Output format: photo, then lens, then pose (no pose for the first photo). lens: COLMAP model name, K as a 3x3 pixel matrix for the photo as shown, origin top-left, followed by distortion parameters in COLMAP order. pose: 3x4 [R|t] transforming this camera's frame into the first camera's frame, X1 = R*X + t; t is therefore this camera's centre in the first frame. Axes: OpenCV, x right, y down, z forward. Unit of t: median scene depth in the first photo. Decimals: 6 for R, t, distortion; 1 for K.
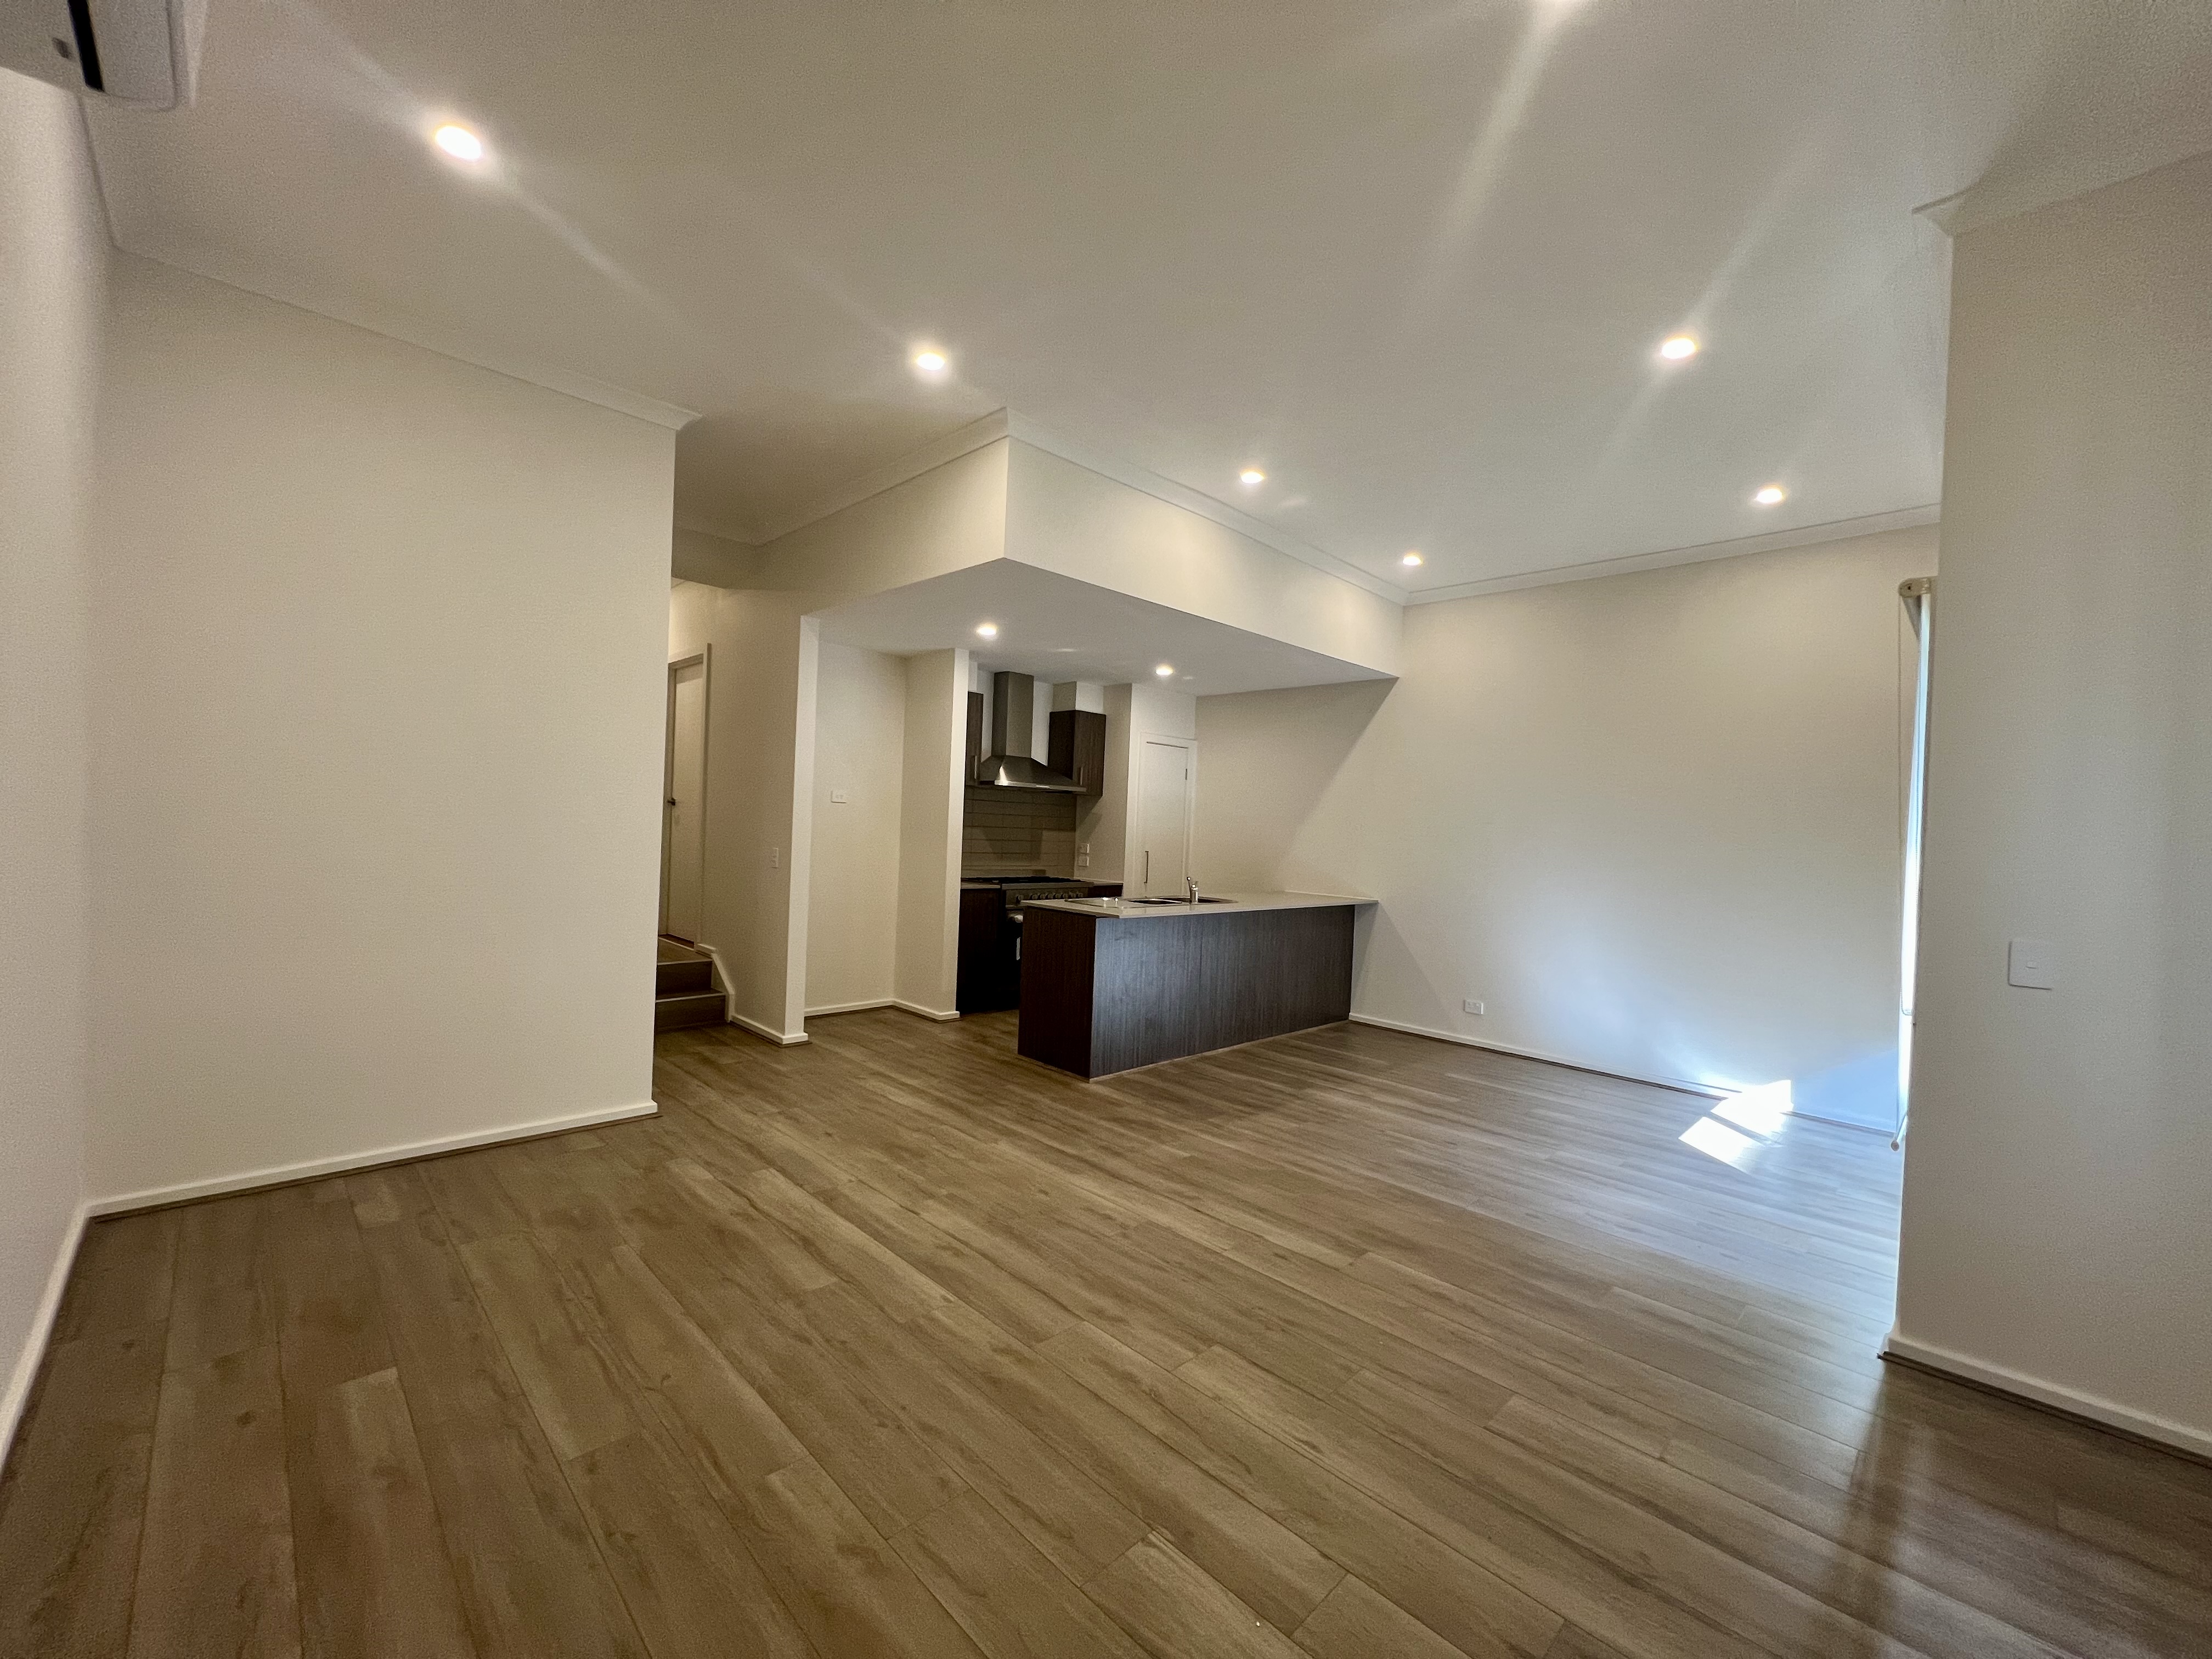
lens RADIAL K [[882.3, 0, 1100.4], [0, 882.3, 826.5], [0, 0, 1]] dist [-0.002980, 0.001172]
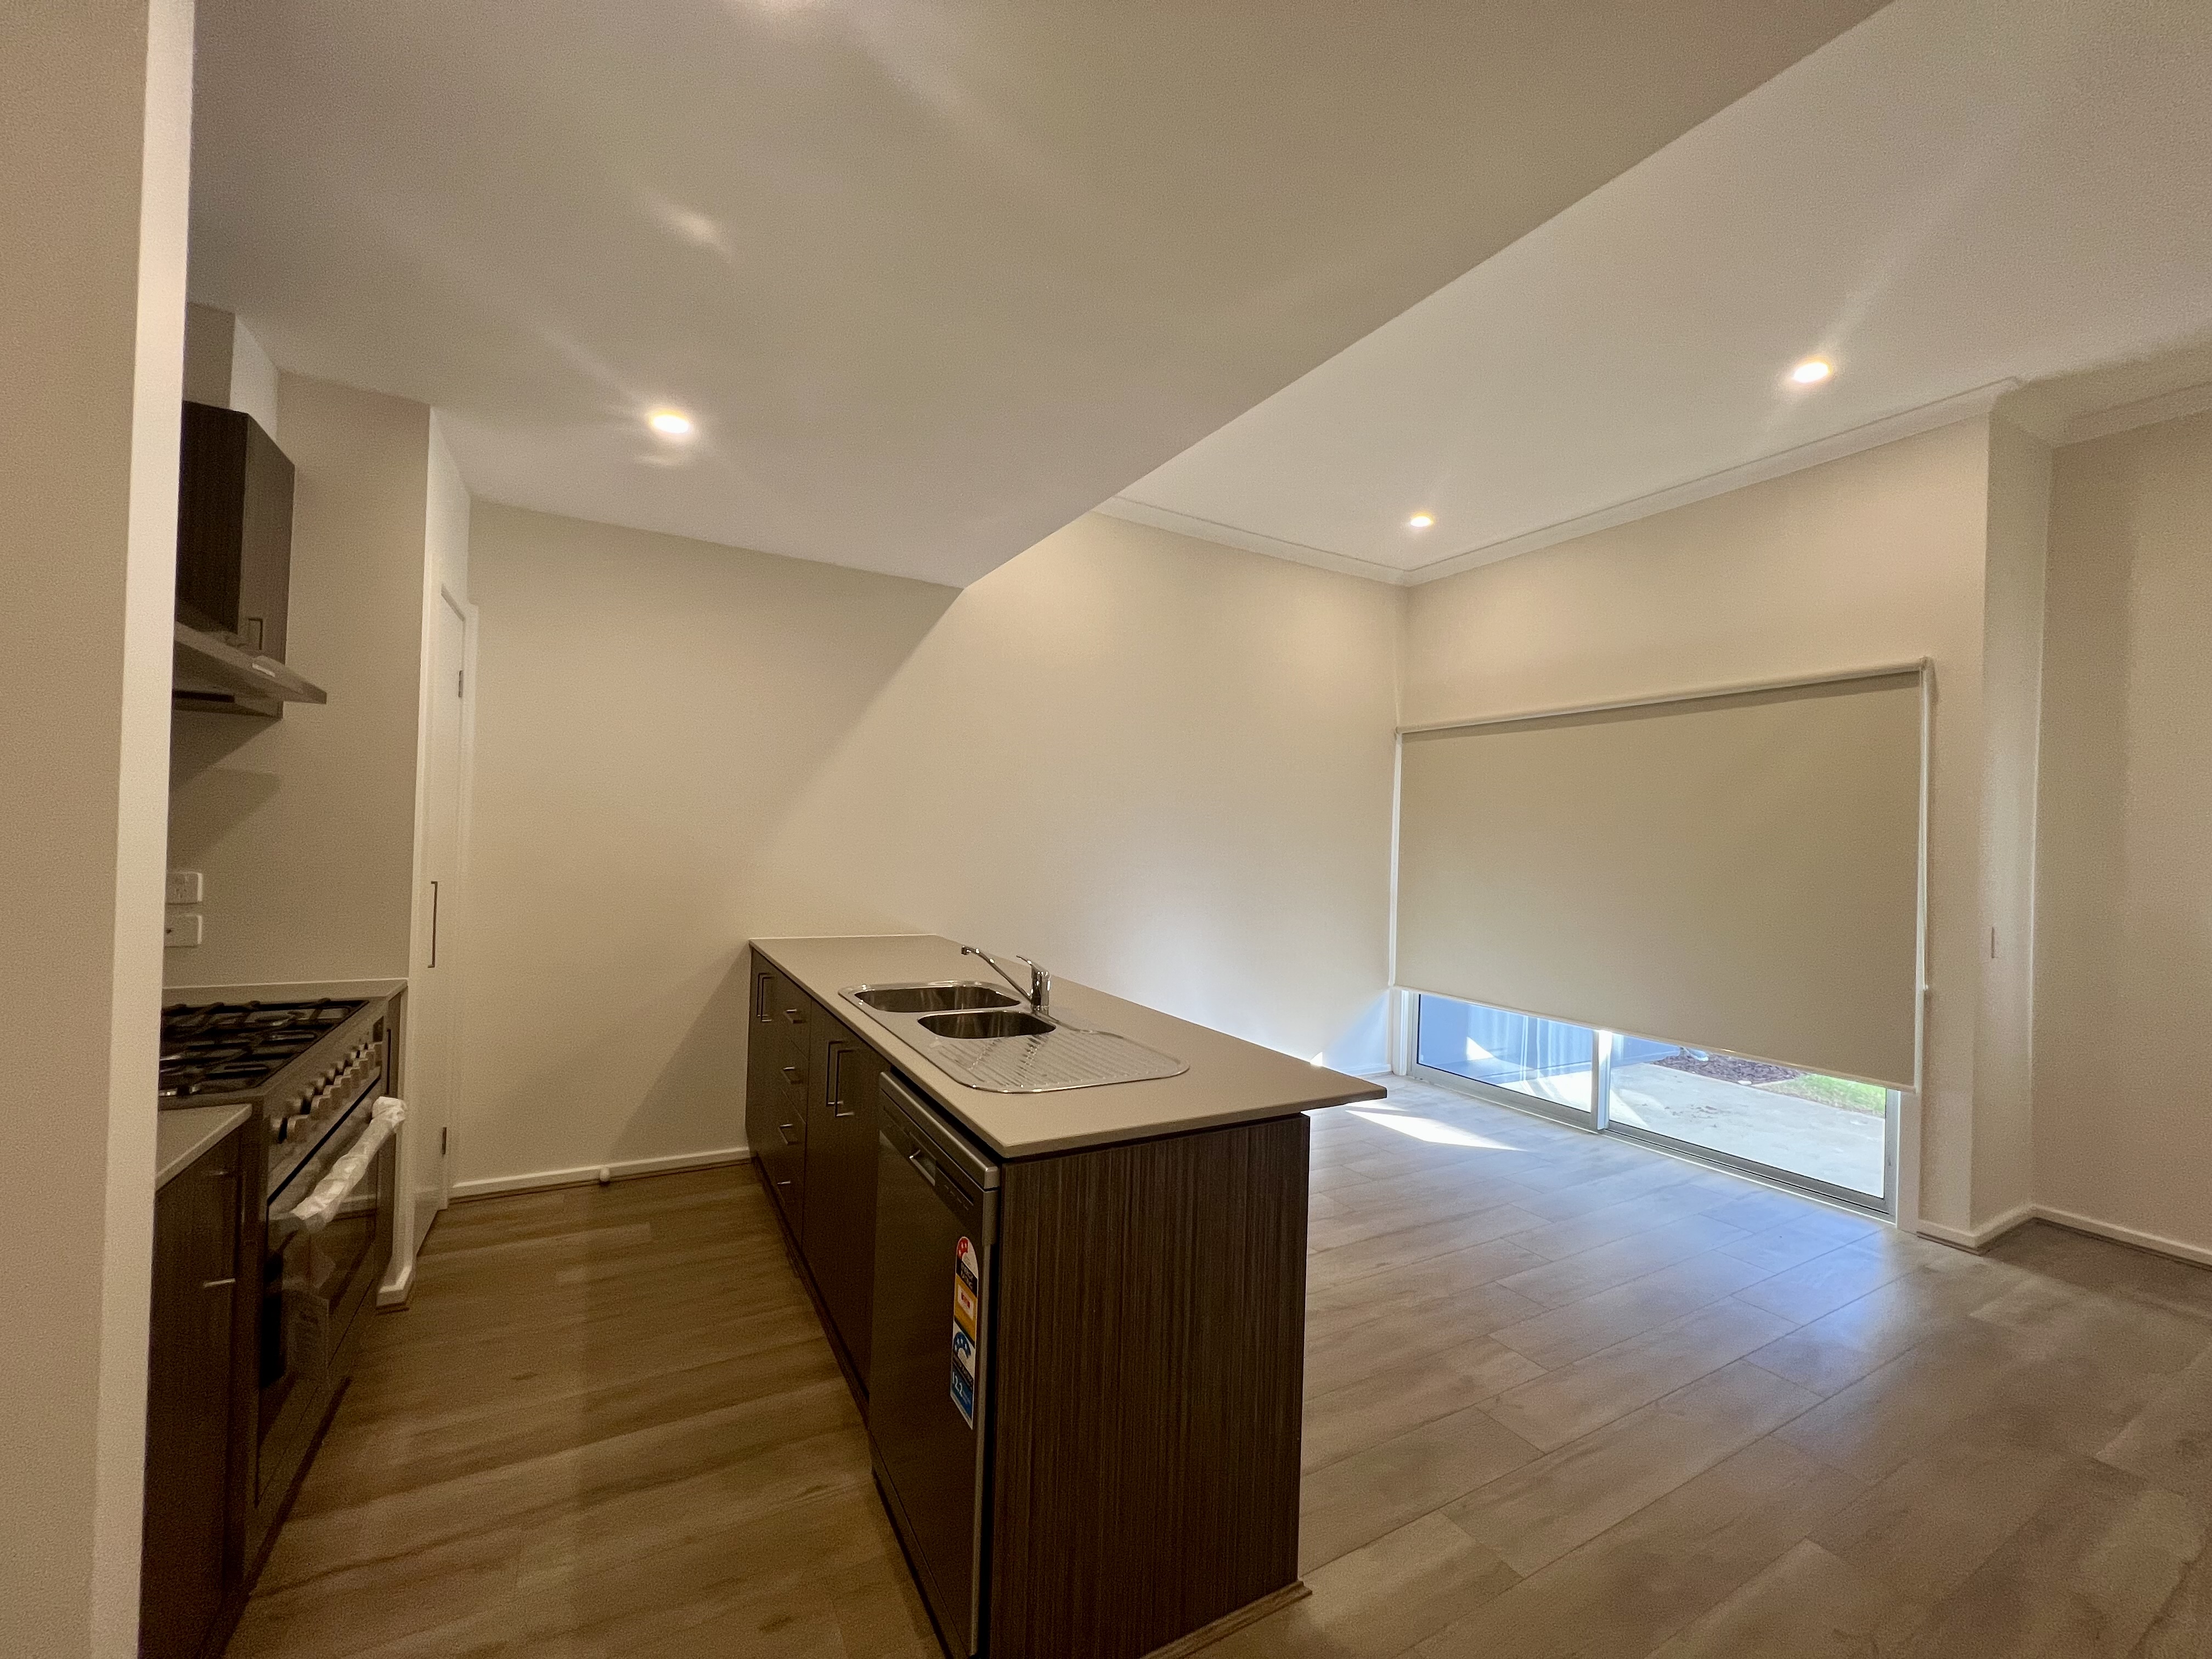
lens RADIAL K [[882.3, 0, 1104.4], [0, 882.3, 829.4], [0, 0, 1]] dist [-0.002980, 0.001172]
pose [[0.260572, -0.019245, 0.965262, -0.511250], [-0.023760, 0.999371, 0.026339, -0.022484], [-0.965162, -0.029798, 0.259951, 1.410807]]
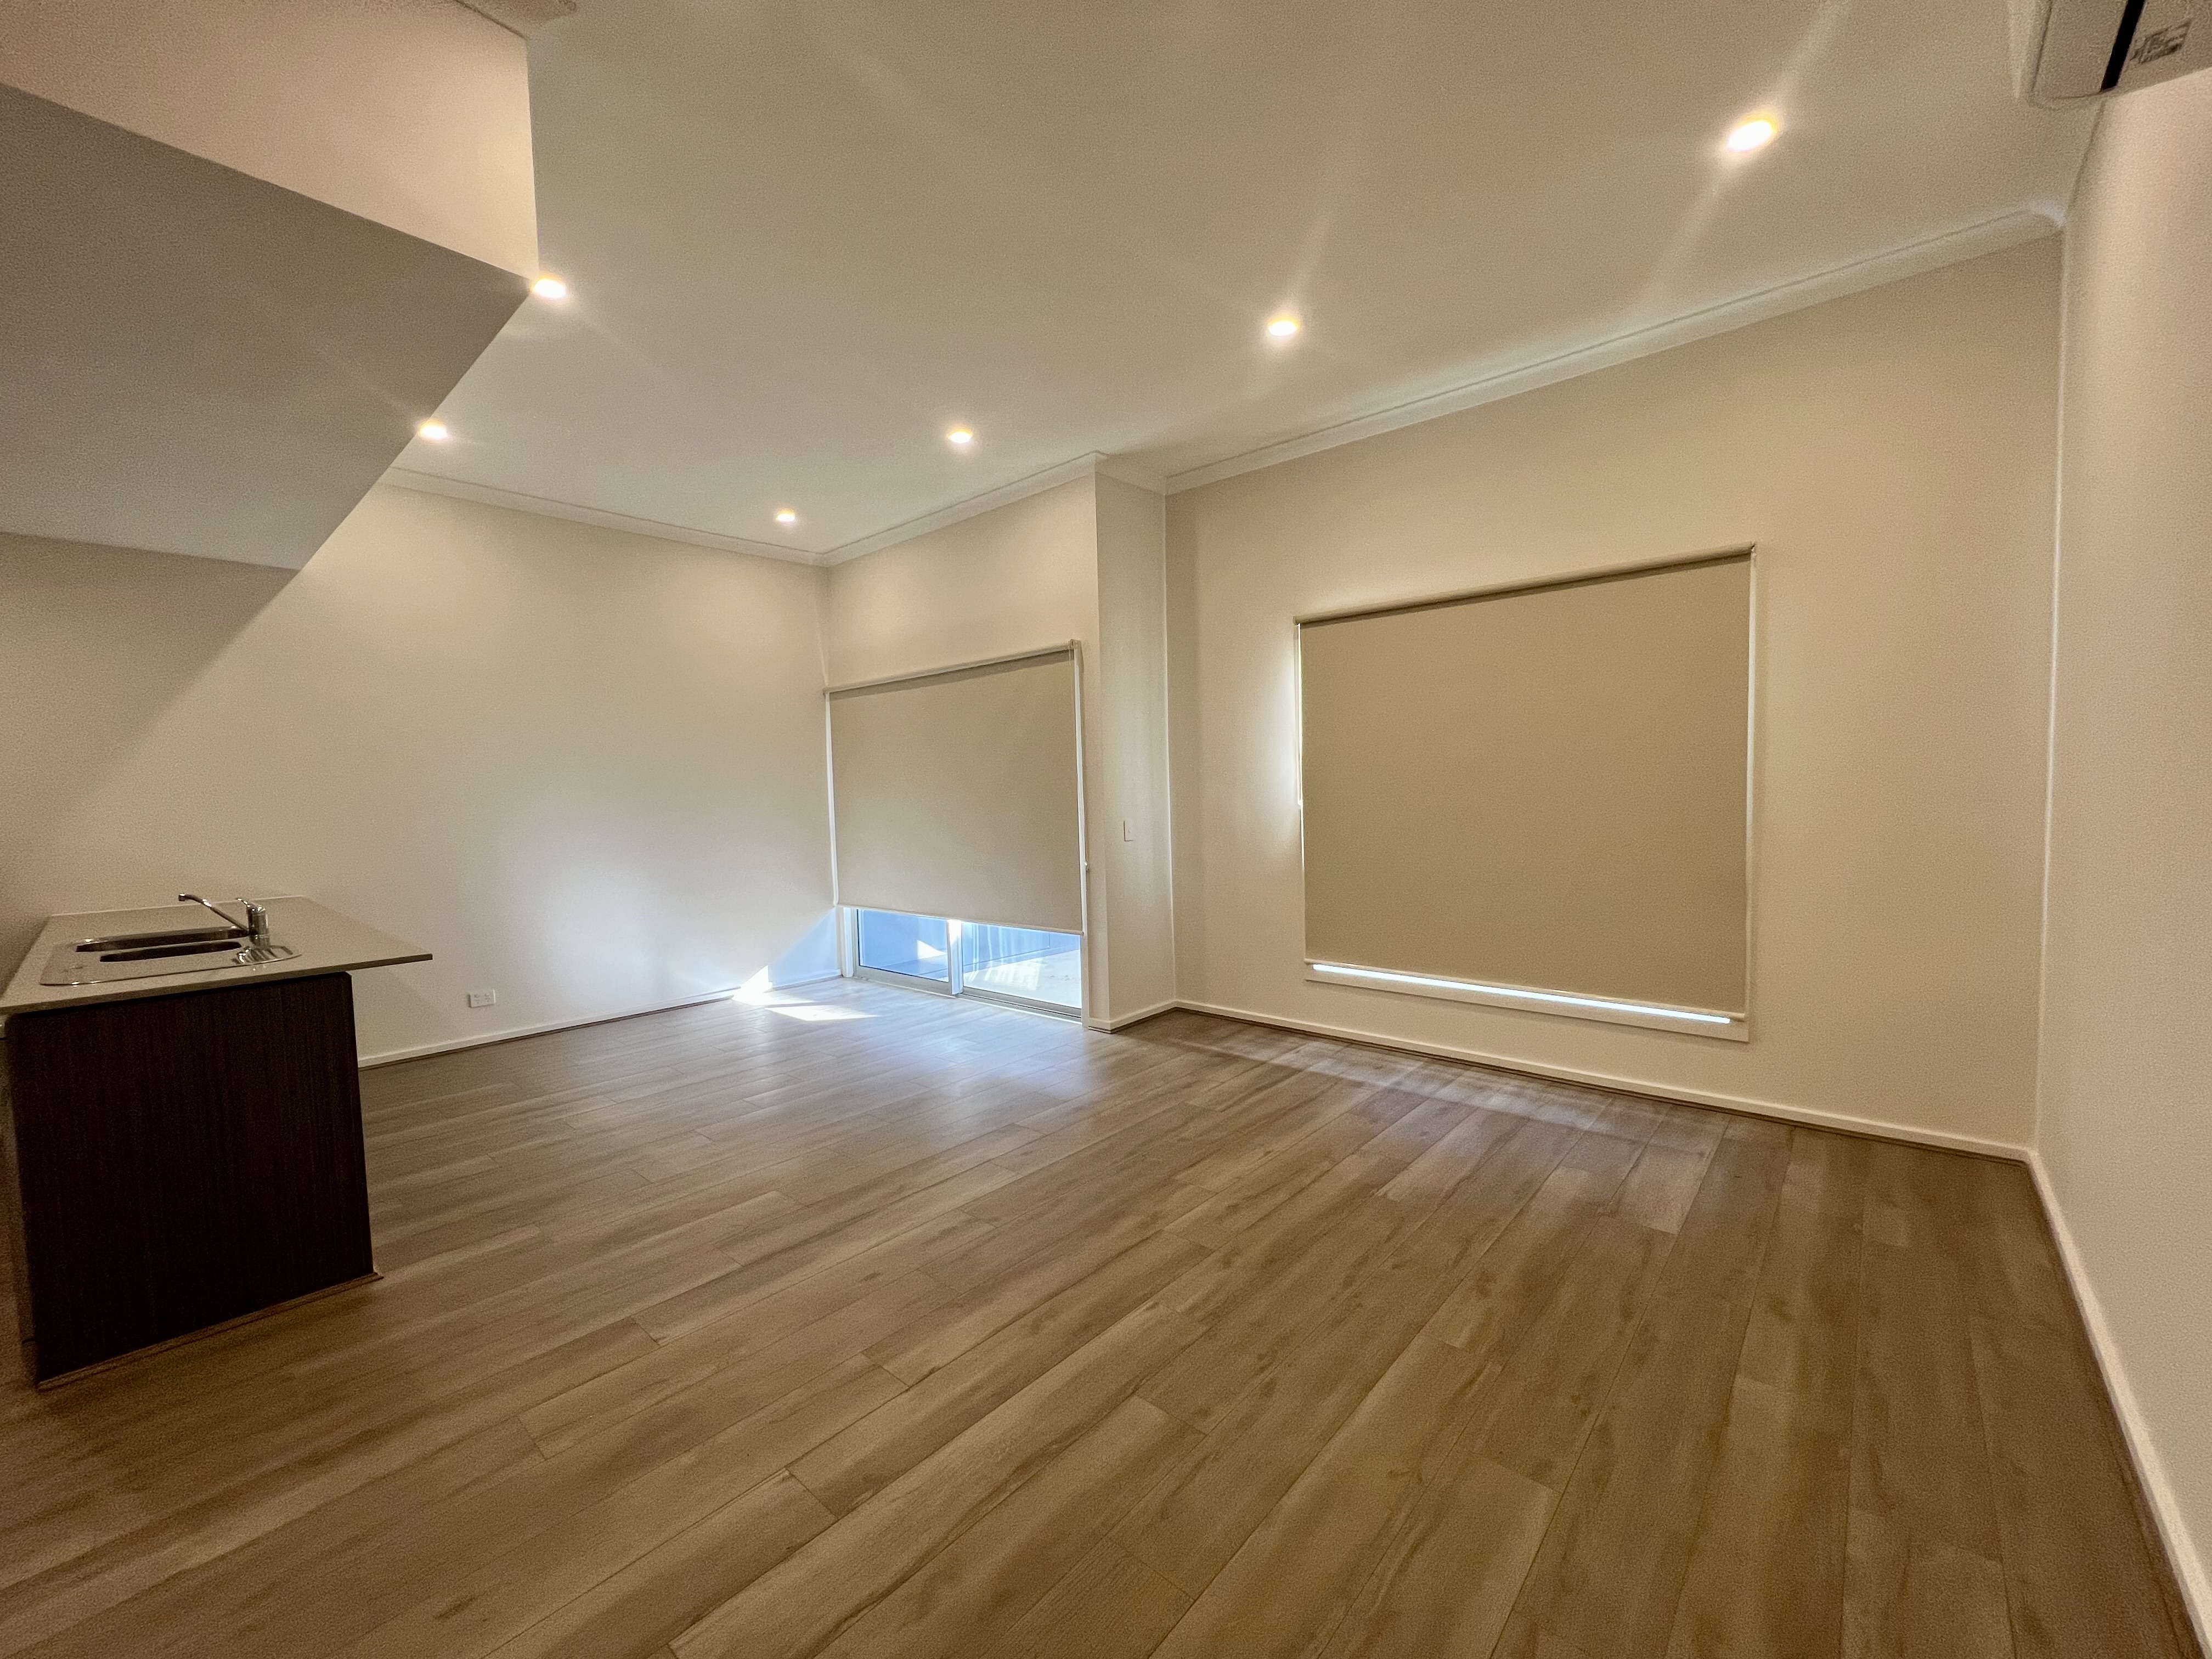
lens RADIAL K [[882.3, 0, 1101.0], [0, 882.3, 832.9], [0, 0, 1]] dist [-0.002980, 0.001172]
pose [[-0.067786, -0.088712, 0.993748, -0.783417], [0.022893, 0.995639, 0.090443, -0.026750], [-0.997437, 0.028881, -0.065460, 0.832738]]
